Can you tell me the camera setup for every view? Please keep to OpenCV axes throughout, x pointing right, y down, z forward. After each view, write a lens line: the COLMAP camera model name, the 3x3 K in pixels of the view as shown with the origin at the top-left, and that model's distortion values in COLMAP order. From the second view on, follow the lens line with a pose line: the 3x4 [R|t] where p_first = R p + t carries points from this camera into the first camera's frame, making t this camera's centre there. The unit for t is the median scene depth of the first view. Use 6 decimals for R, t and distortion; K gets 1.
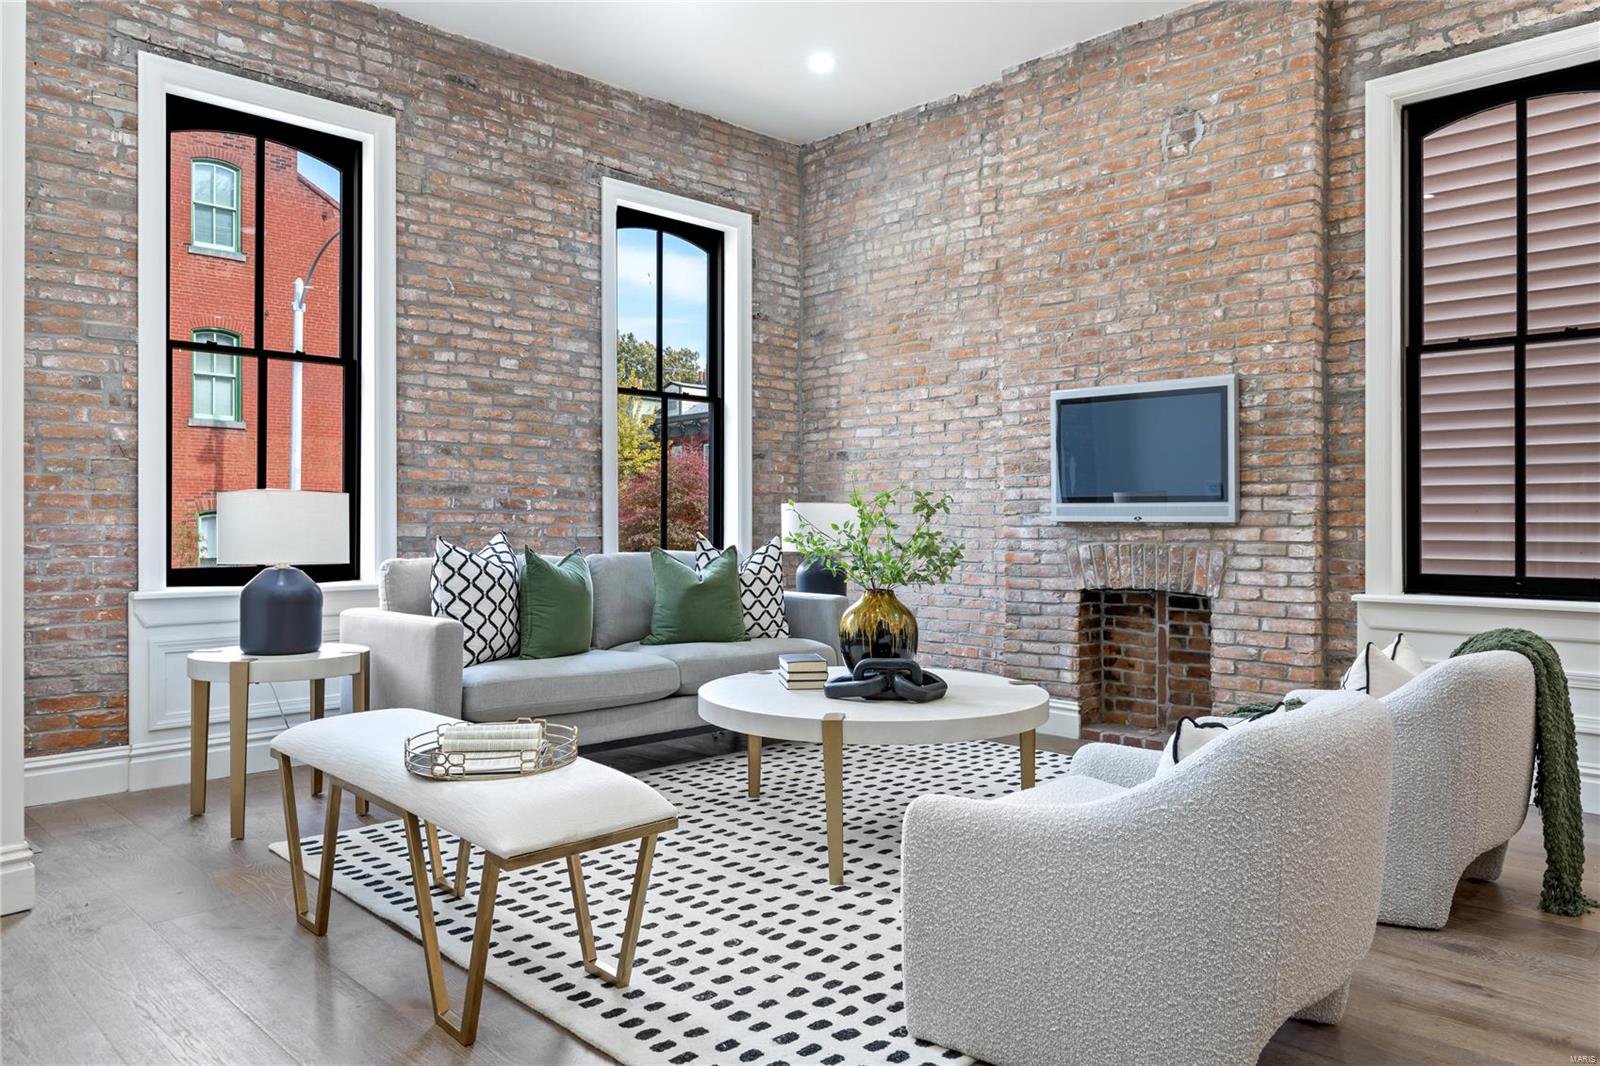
lens RADIAL K [[1084.6, 0, 797.7], [0, 1084.6, 529.7], [0, 0, 1]] dist [-0.004860, -0.000166]
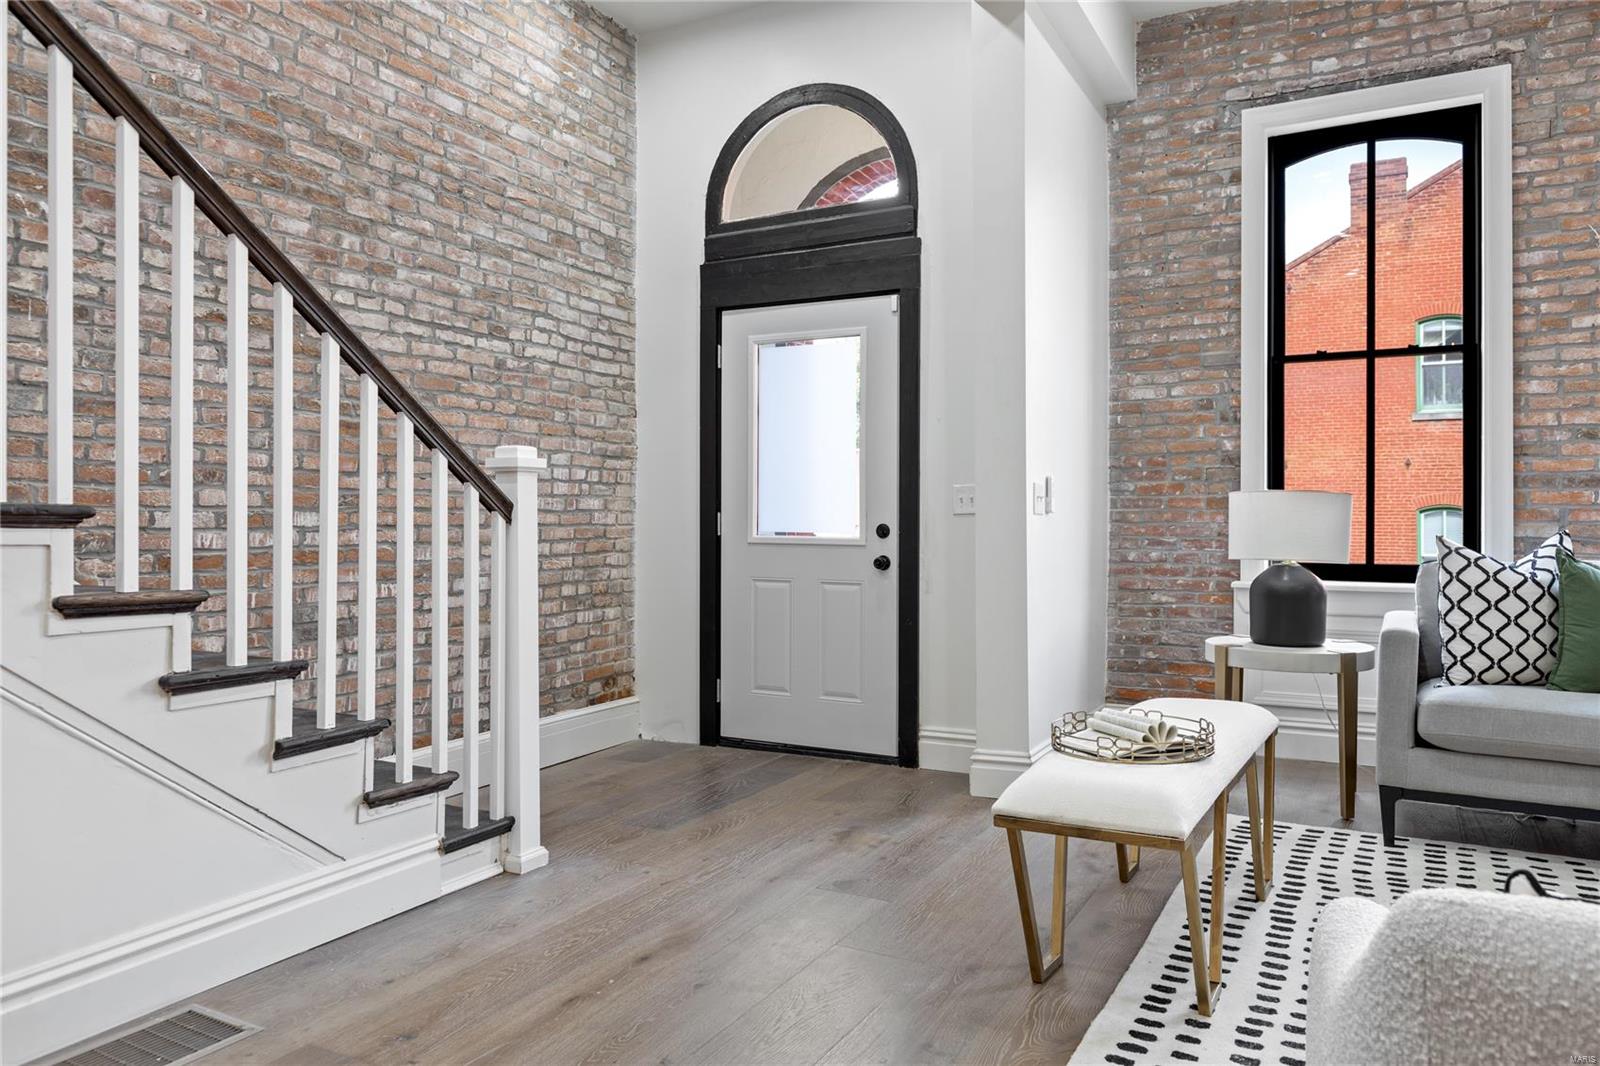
lens RADIAL K [[1084.6, 0, 796.9], [0, 1084.6, 529.6], [0, 0, 1]] dist [-0.004860, -0.000166]
pose [[0.282246, 0.008780, -0.959302, 0.367201], [-0.004495, 0.999959, 0.007829, -0.004433], [0.959332, 0.002102, 0.282274, 0.223926]]
